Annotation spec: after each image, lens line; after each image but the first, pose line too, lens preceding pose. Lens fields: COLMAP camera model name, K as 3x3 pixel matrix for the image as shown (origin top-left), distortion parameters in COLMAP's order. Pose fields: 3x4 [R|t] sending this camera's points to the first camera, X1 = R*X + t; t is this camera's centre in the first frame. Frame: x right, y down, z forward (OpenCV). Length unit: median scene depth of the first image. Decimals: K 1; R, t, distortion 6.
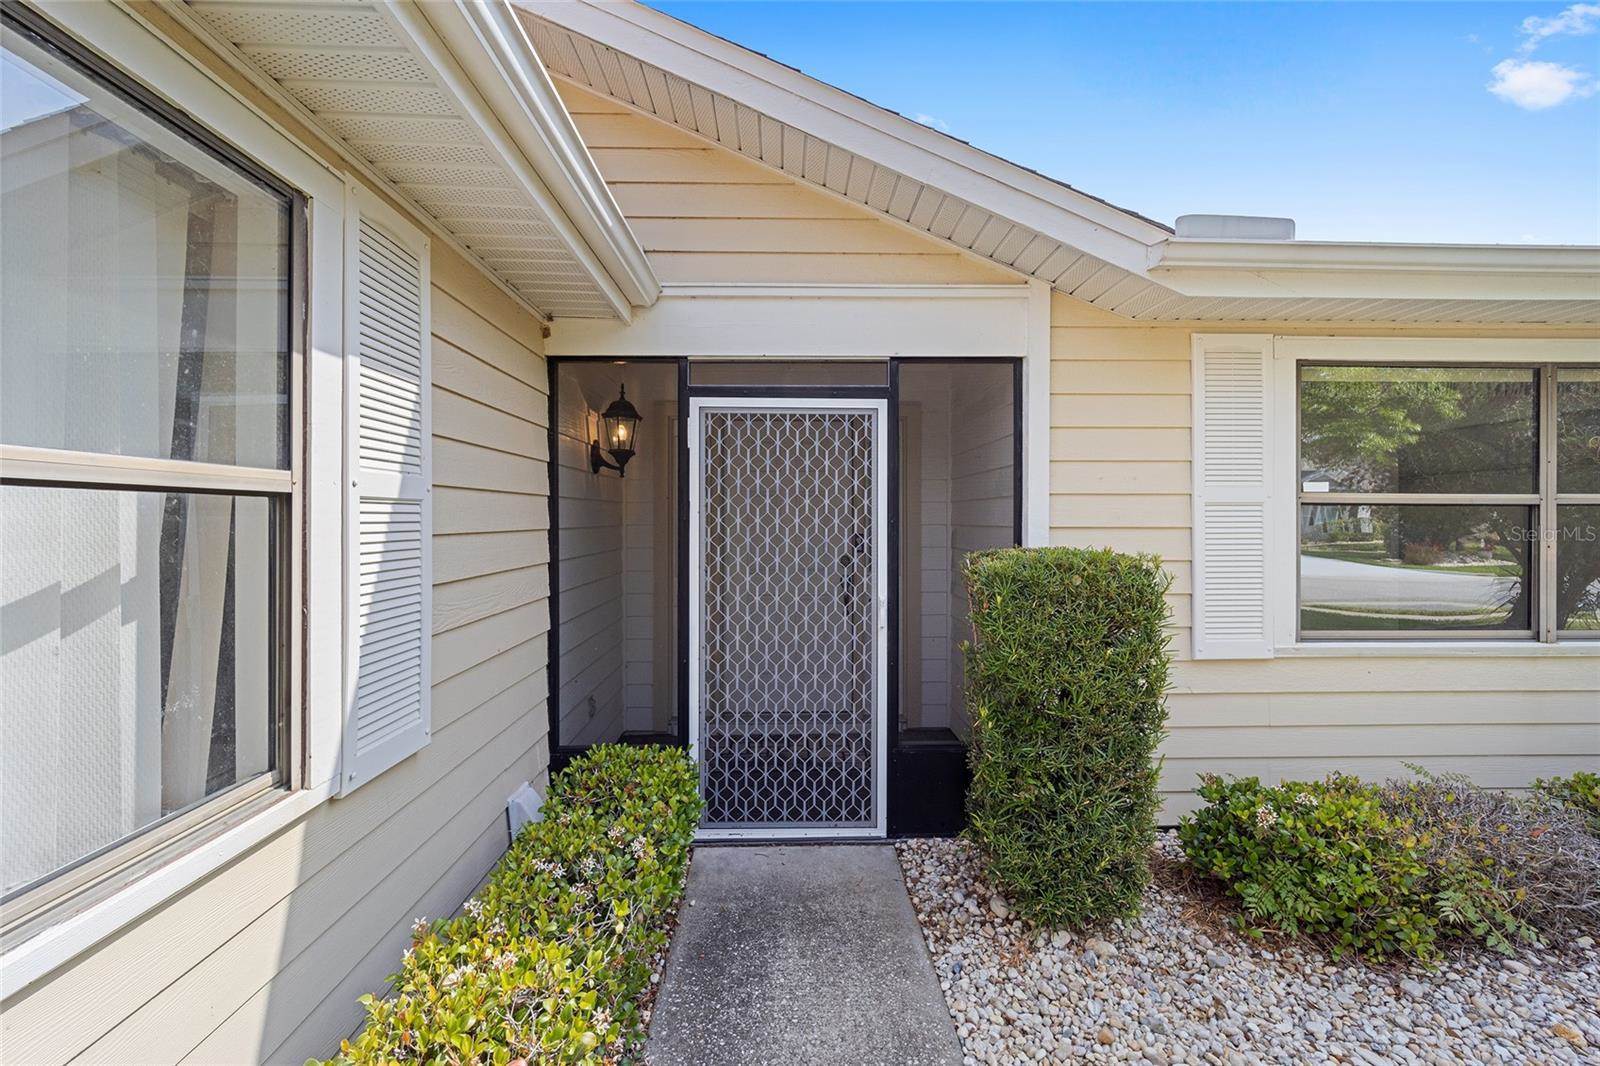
lens RADIAL K [[638.9, 0, 799.9], [0, 638.9, 525.0], [0, 0, 1]] dist [0.002717, 0.000202]
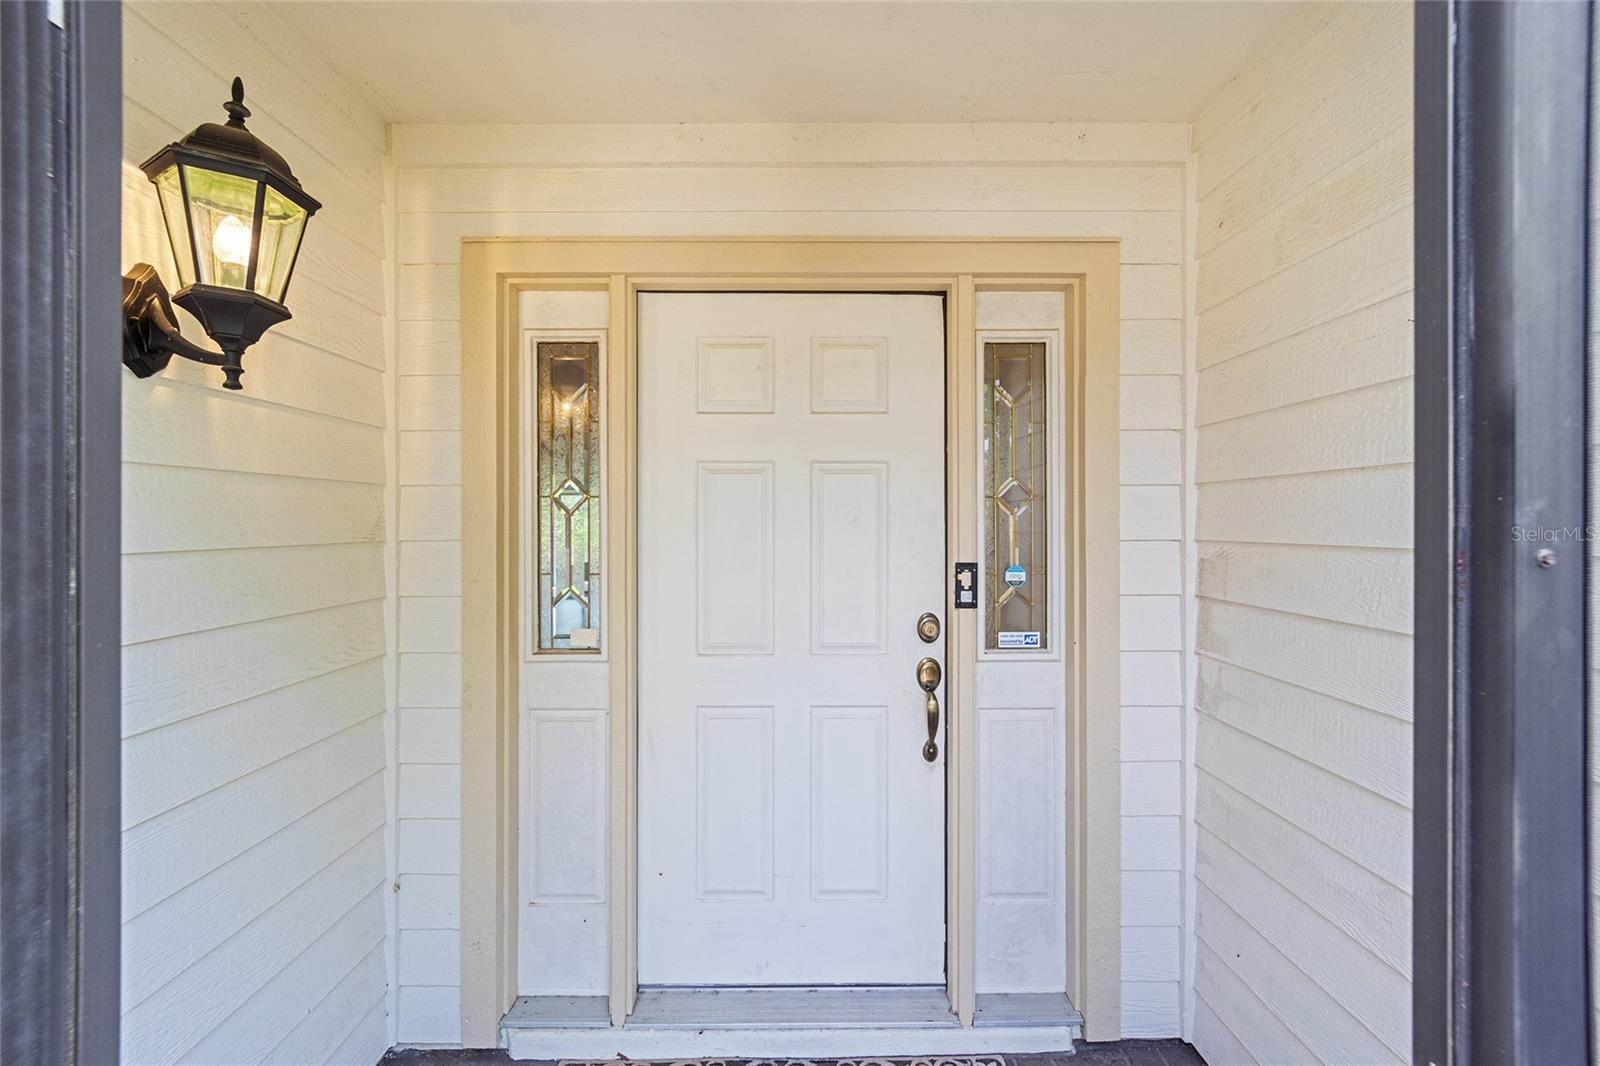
lens RADIAL K [[638.9, 0, 802.5], [0, 638.9, 525.4], [0, 0, 1]] dist [0.002717, 0.000202]
pose [[0.999623, 0.004290, -0.027123, -0.004064], [-0.004351, 0.999988, -0.002198, -0.011558], [0.027113, 0.002315, 0.999630, 0.696315]]
